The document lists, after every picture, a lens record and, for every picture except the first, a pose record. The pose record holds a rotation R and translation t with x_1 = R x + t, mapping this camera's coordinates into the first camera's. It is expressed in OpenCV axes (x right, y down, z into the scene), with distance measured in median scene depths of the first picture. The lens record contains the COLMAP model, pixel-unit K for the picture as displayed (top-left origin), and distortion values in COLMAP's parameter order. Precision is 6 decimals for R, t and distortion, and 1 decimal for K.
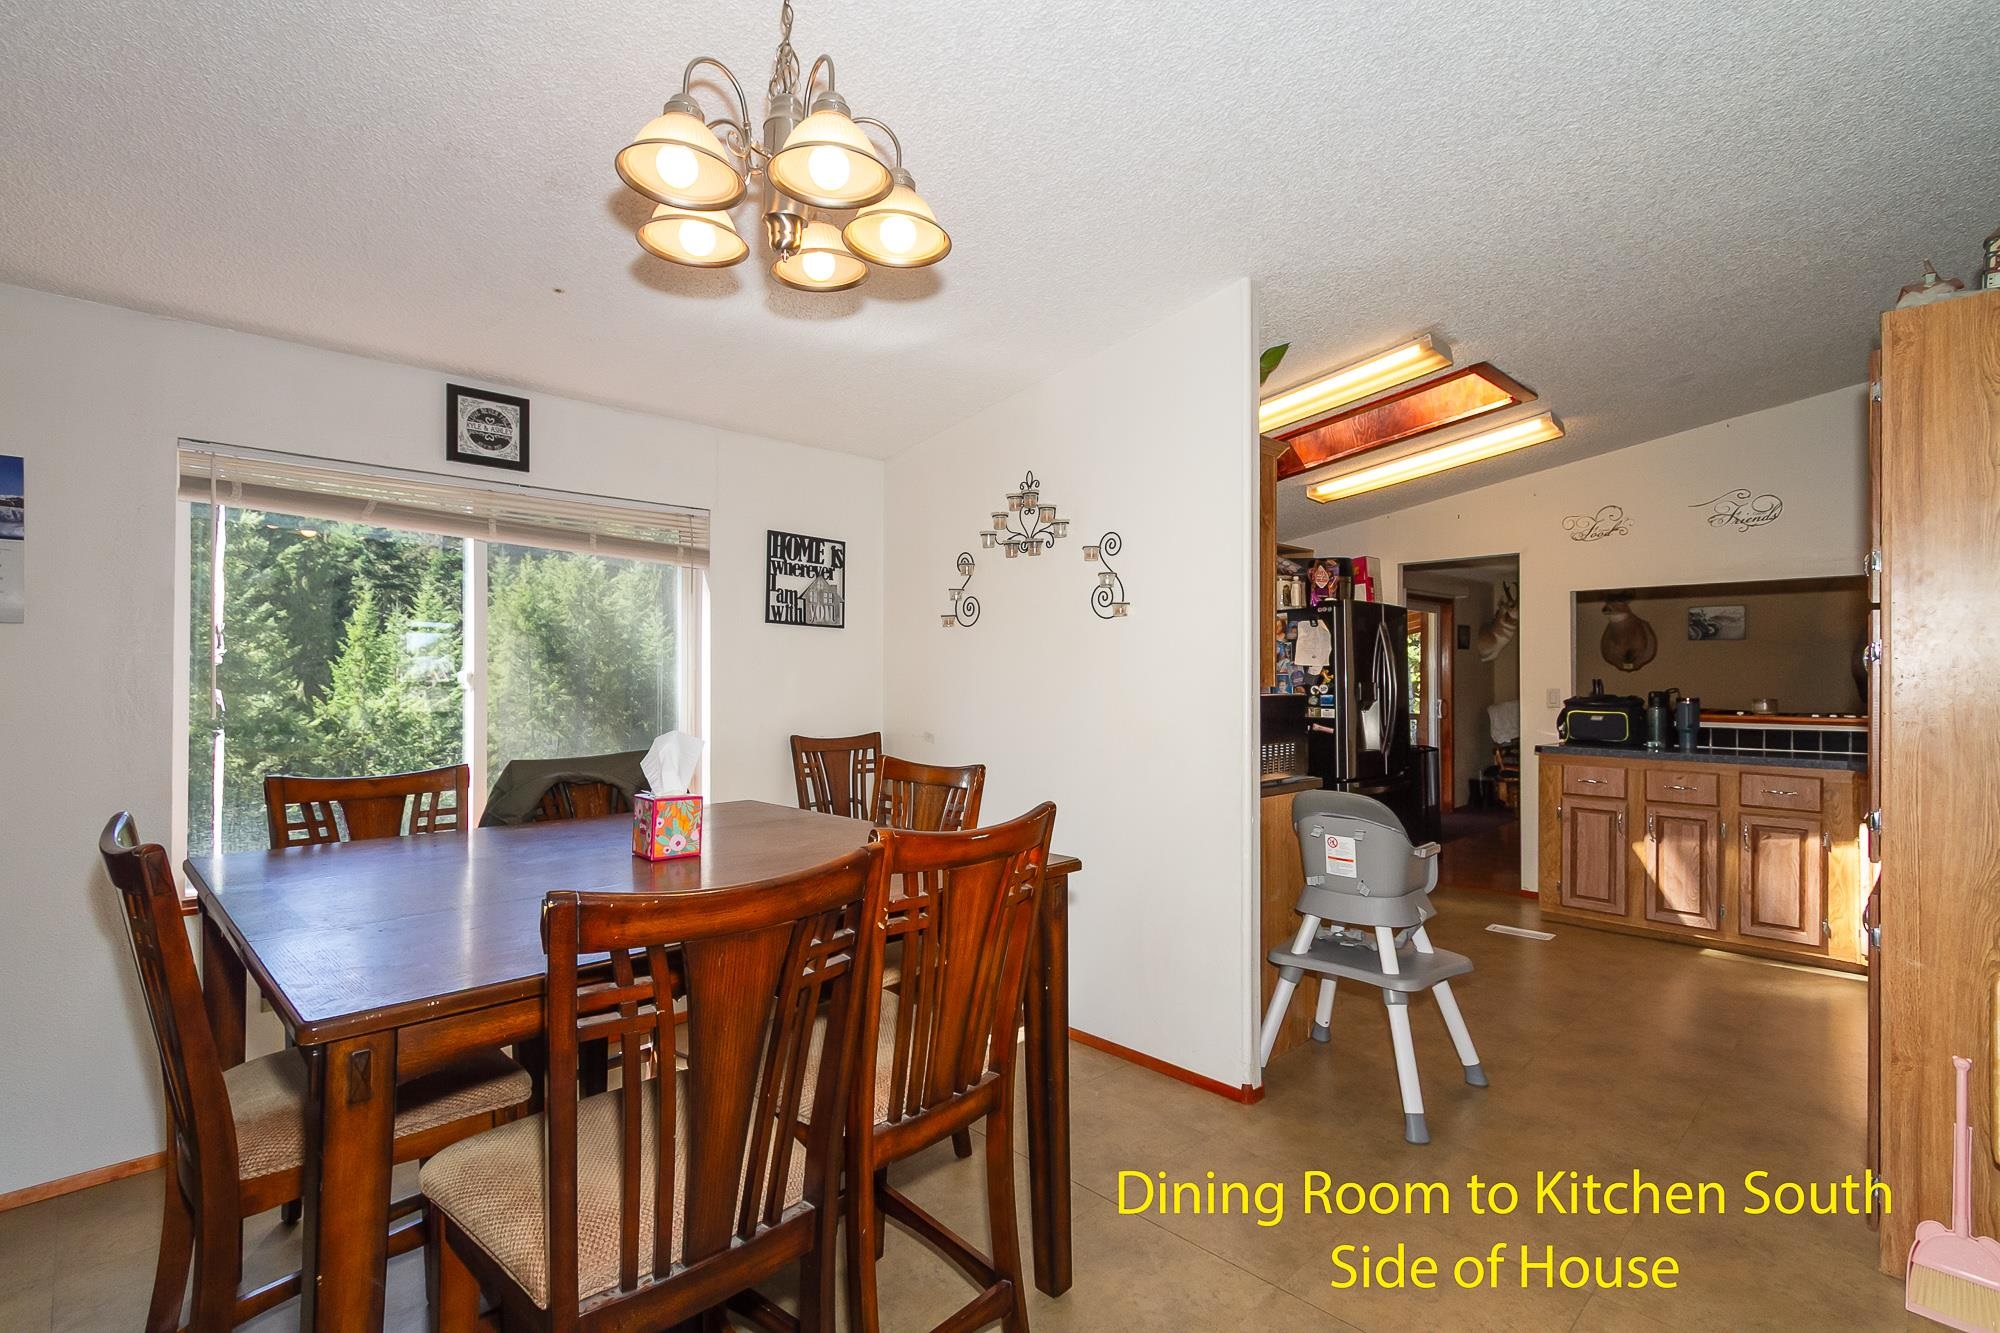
lens RADIAL K [[891.2, 0, 1000.0], [0, 891.2, 666.5], [0, 0, 1]] dist [0.000053, 0.000003]
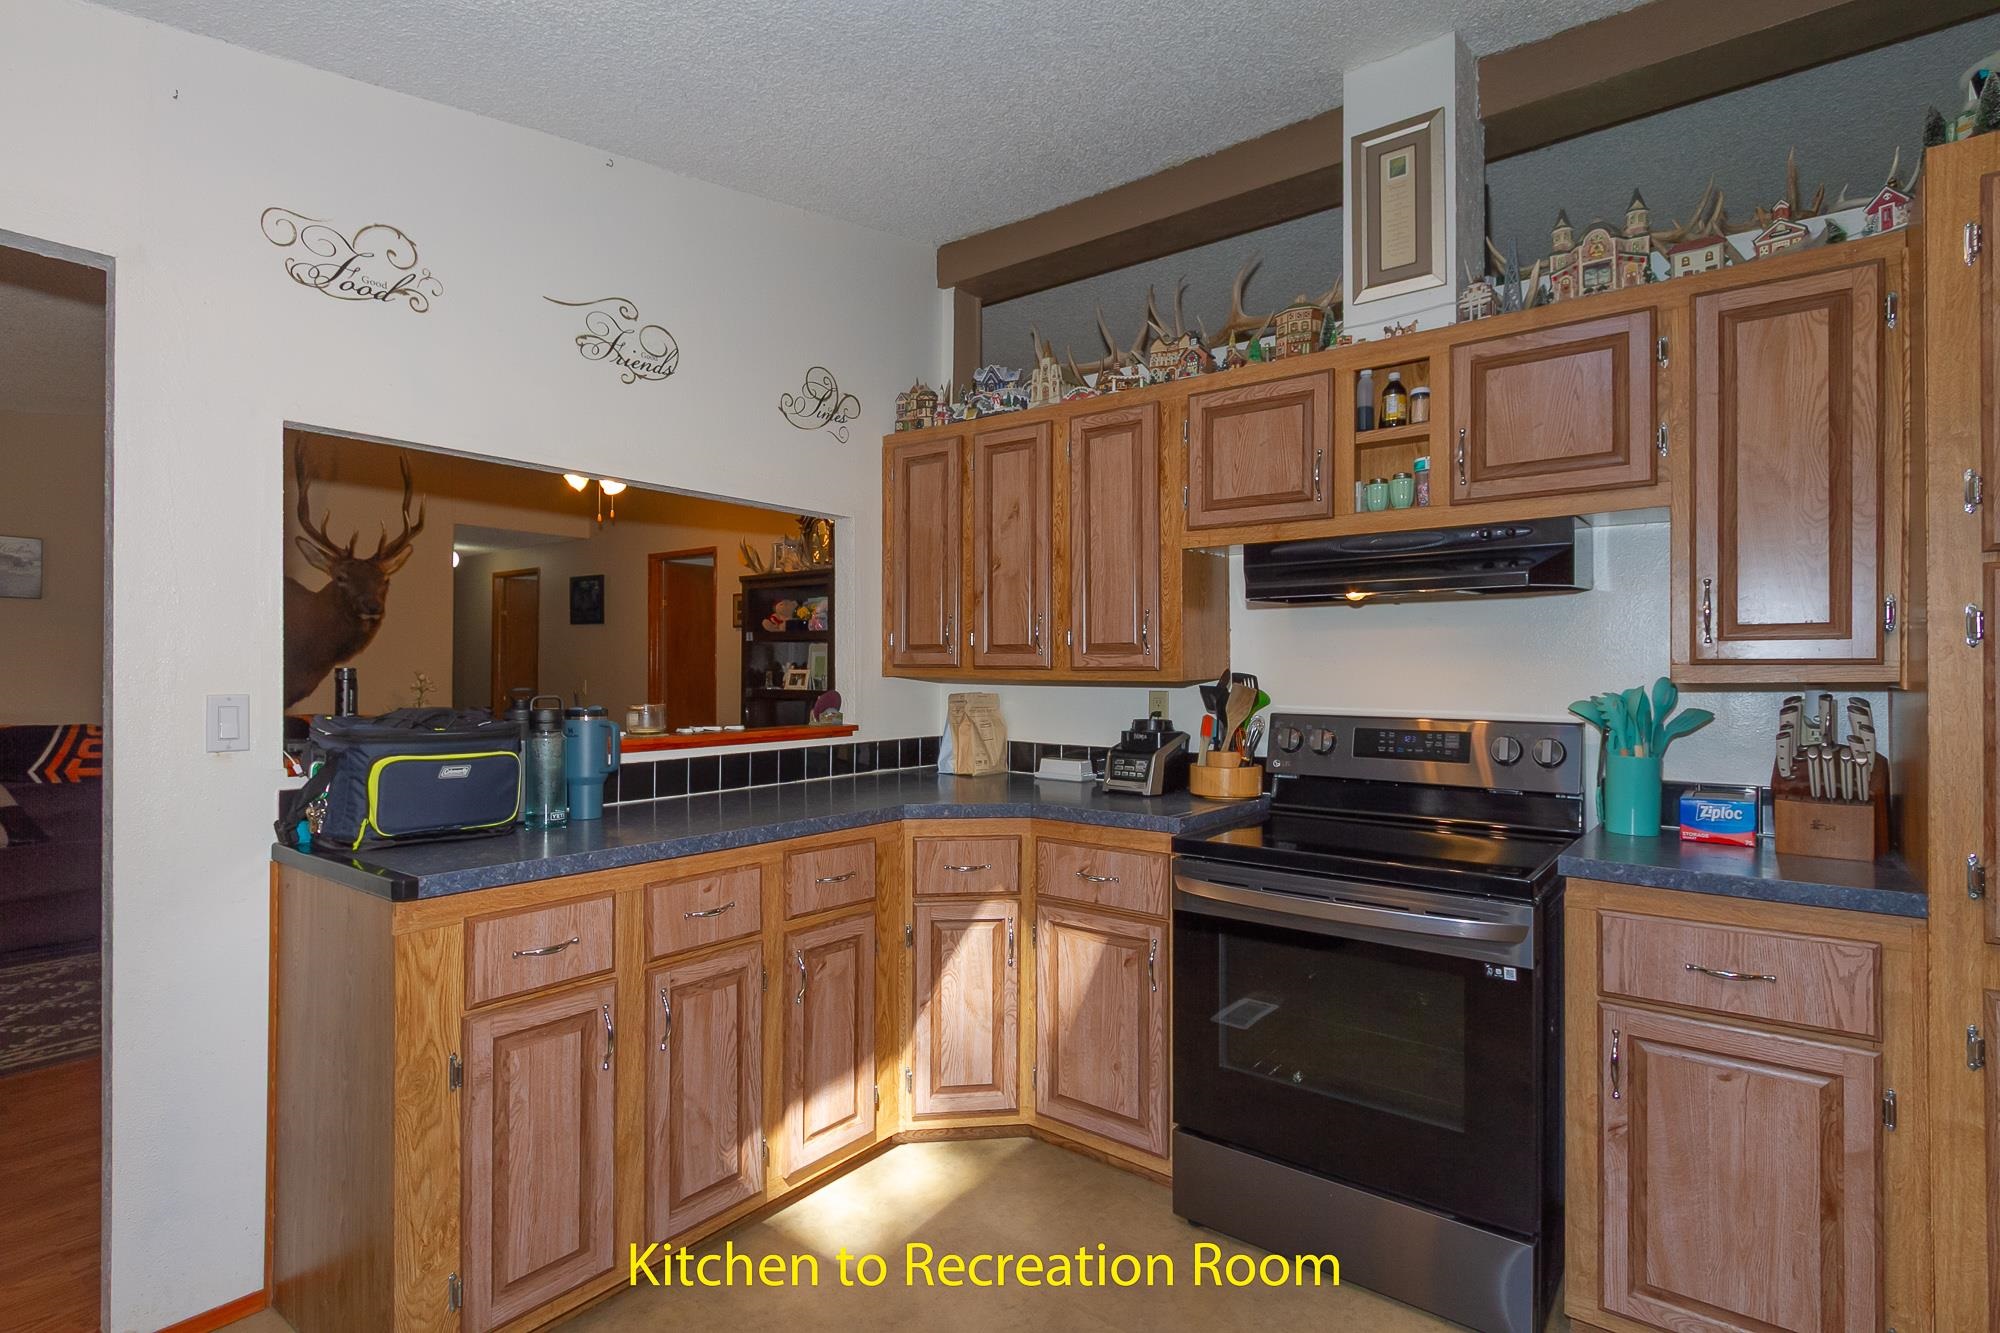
lens RADIAL K [[975.4, 0, 1000.0], [0, 975.4, 666.5], [0, 0, 1]] dist [0.000080, 0.000123]
pose [[-0.114904, 0.001245, 0.993376, 0.245474], [-0.015608, 0.999874, -0.003058, 0.012702], [-0.993254, -0.015856, -0.114870, 0.853681]]
